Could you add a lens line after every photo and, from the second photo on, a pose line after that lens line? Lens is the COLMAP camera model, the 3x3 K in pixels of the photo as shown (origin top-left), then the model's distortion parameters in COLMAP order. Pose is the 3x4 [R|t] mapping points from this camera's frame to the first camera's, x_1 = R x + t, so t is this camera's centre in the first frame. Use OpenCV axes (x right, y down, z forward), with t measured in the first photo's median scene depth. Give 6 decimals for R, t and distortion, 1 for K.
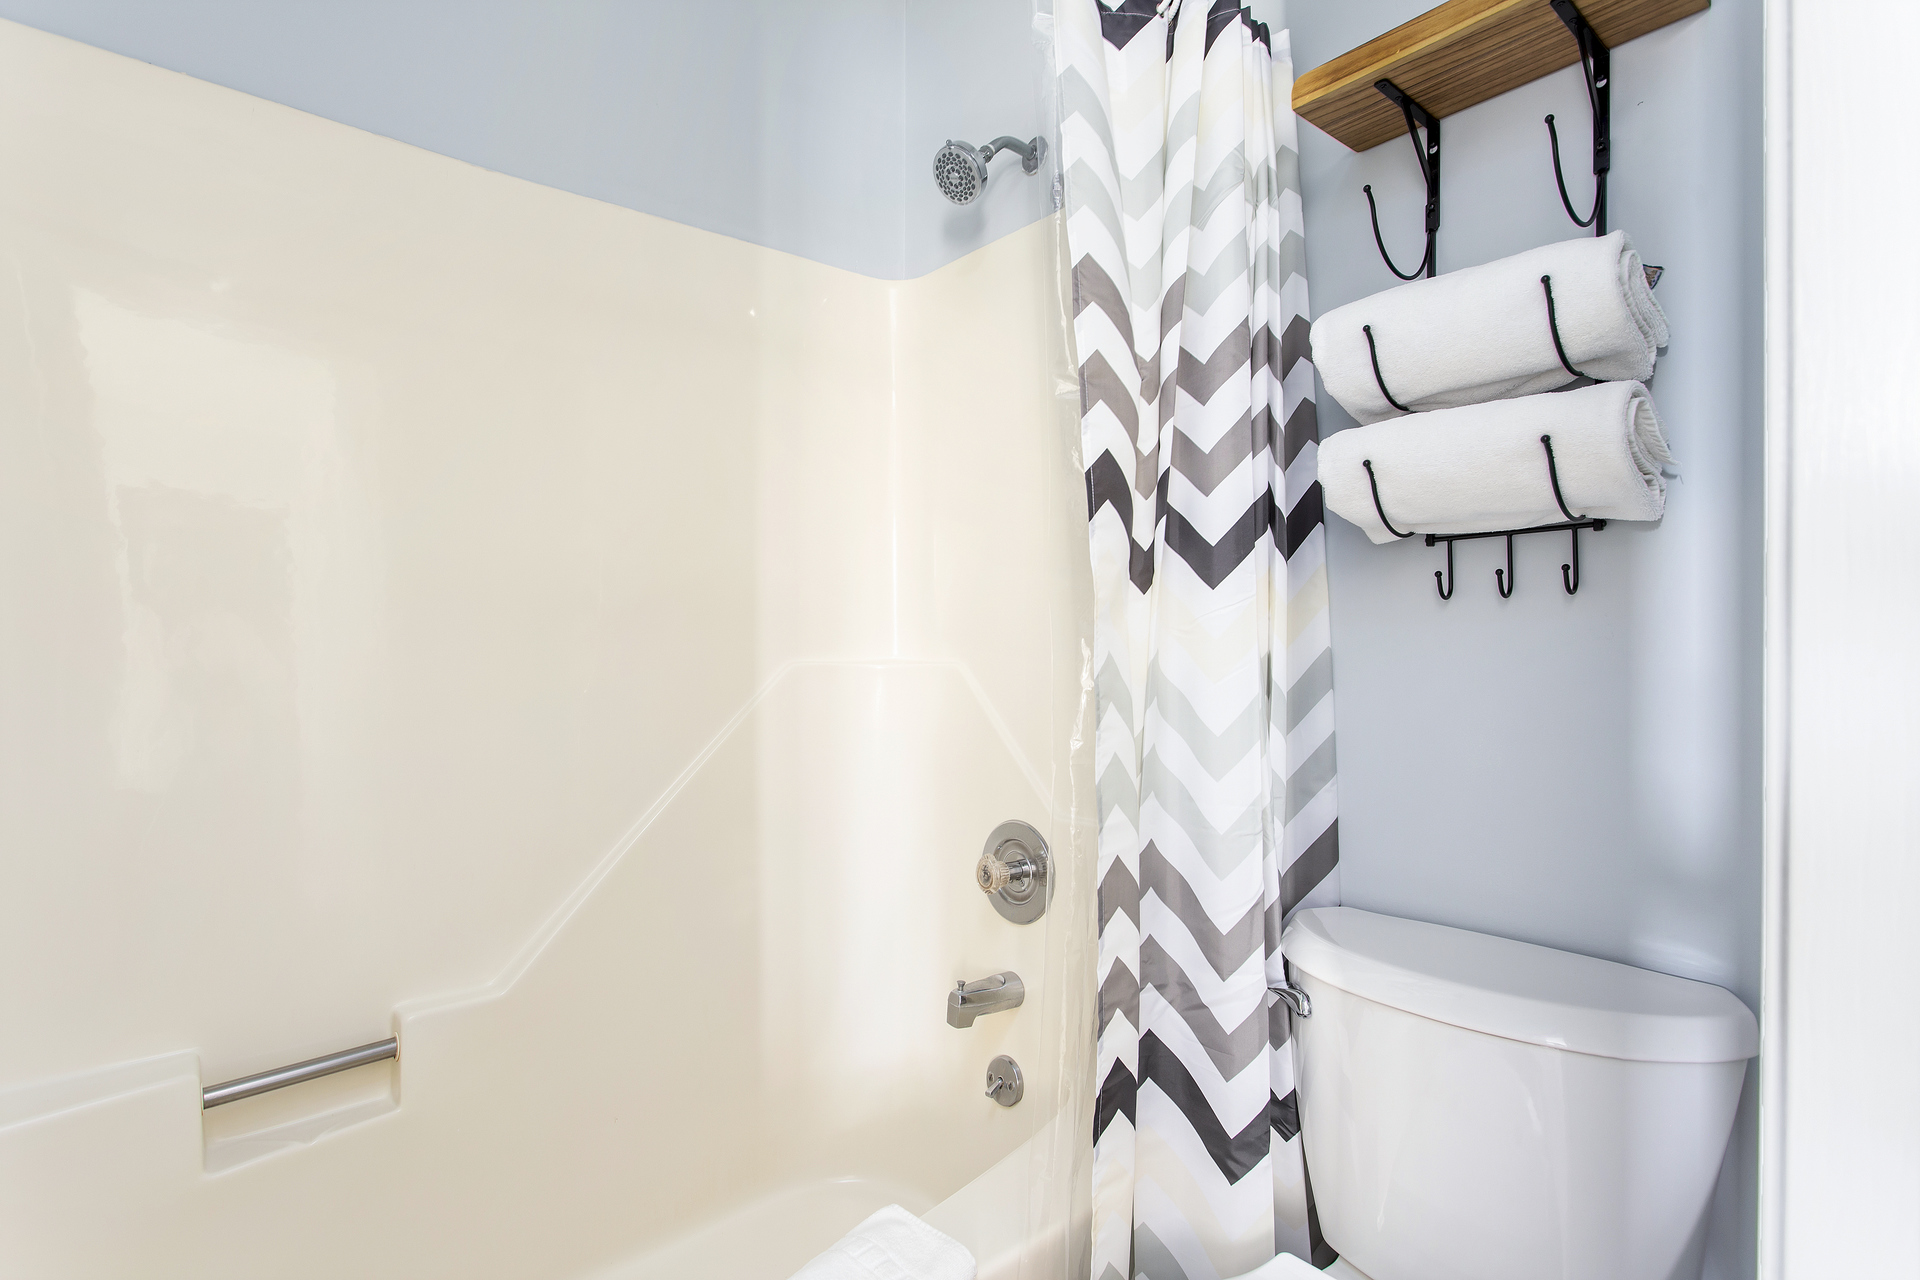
lens RADIAL K [[932.9, 0, 957.2], [0, 932.9, 654.2], [0, 0, 1]] dist [-0.030014, 0.001501]
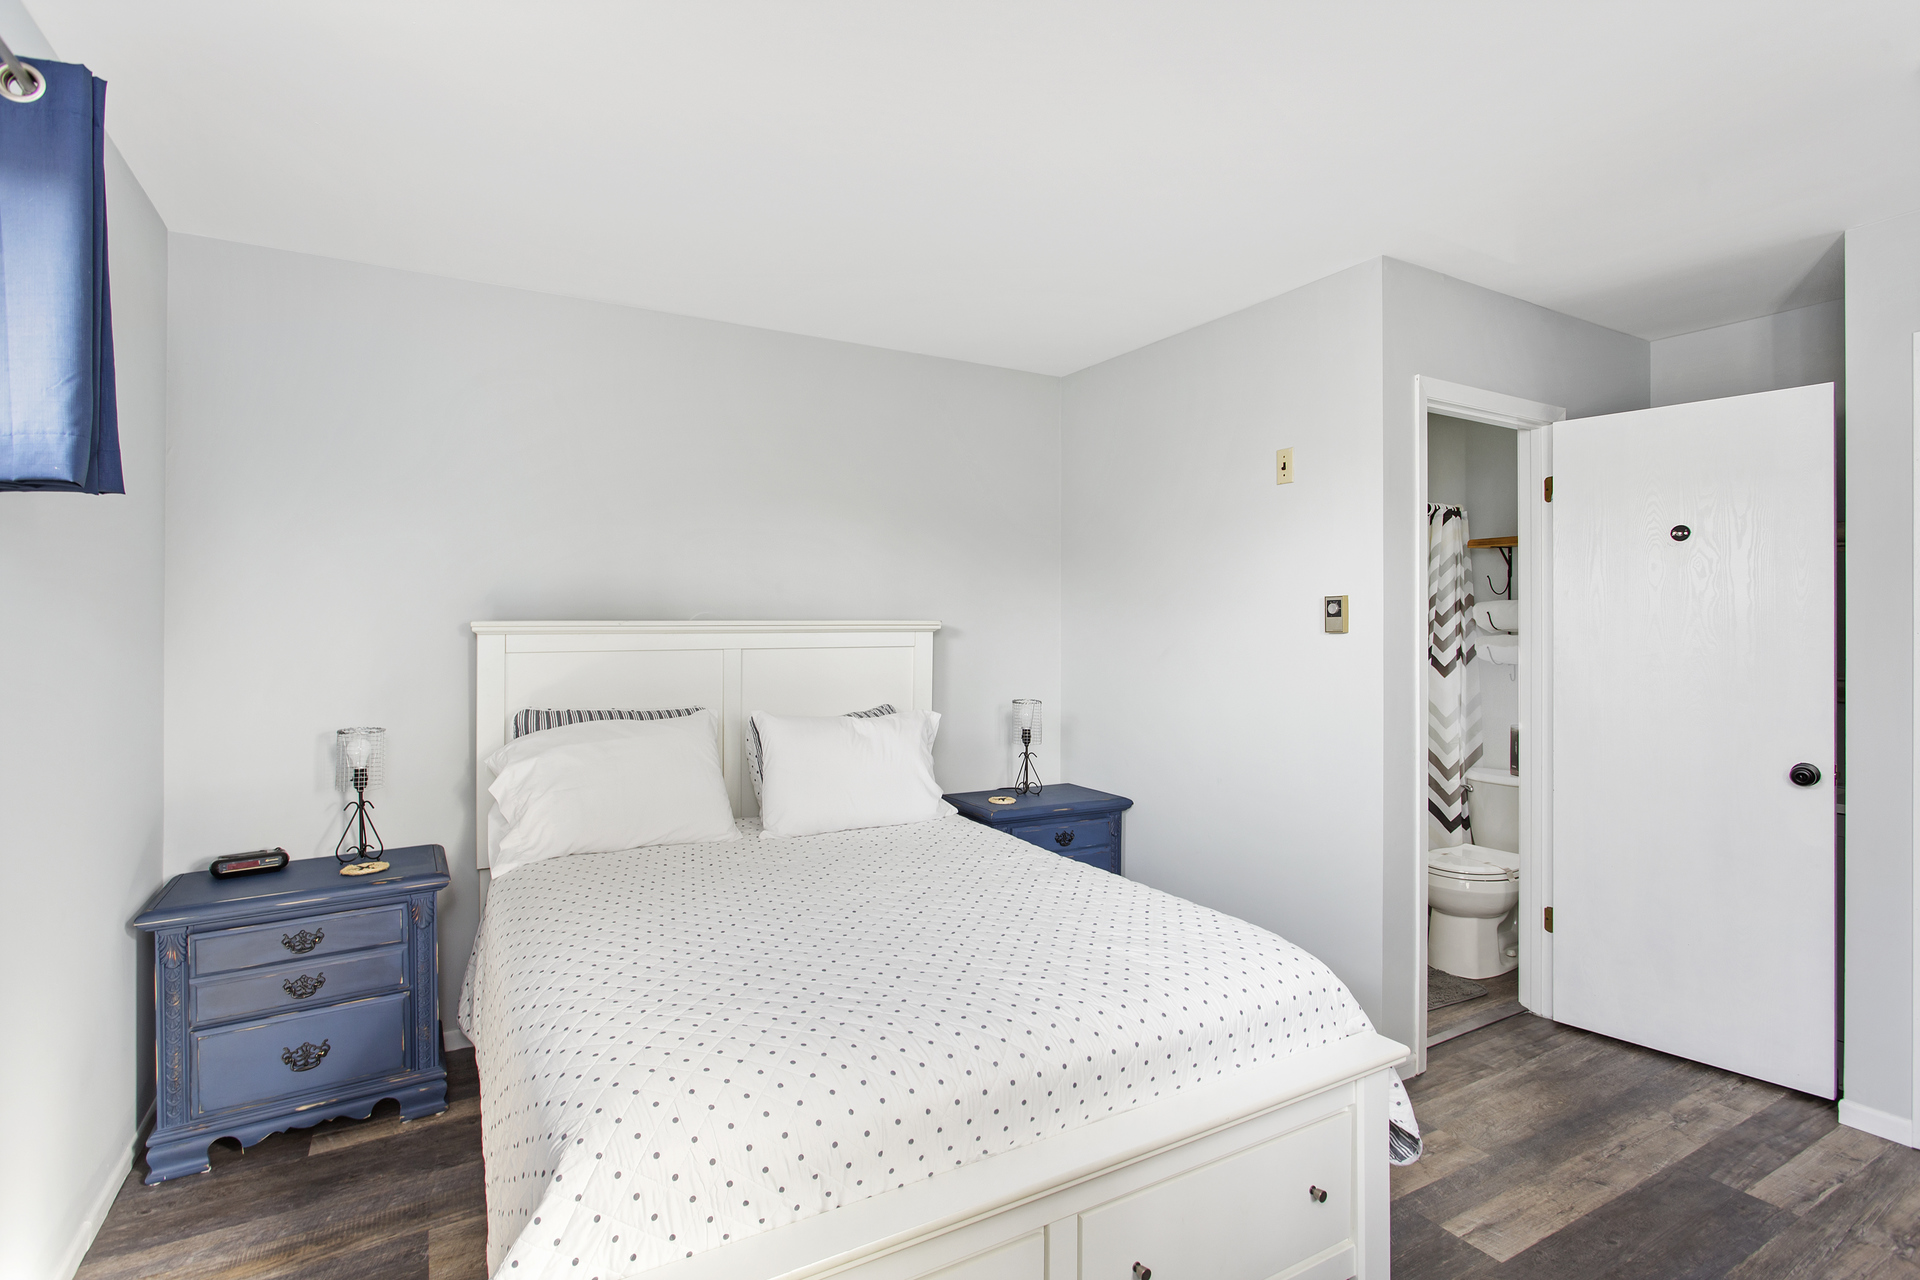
lens RADIAL K [[874.3, 0, 991.9], [0, 874.3, 629.8], [0, 0, 1]] dist [-0.029938, 0.000411]
pose [[0.986004, 0.001153, -0.166720, -0.935540], [-0.003006, 0.999937, -0.010858, -0.222231], [0.166697, 0.011207, 0.985945, -2.729753]]
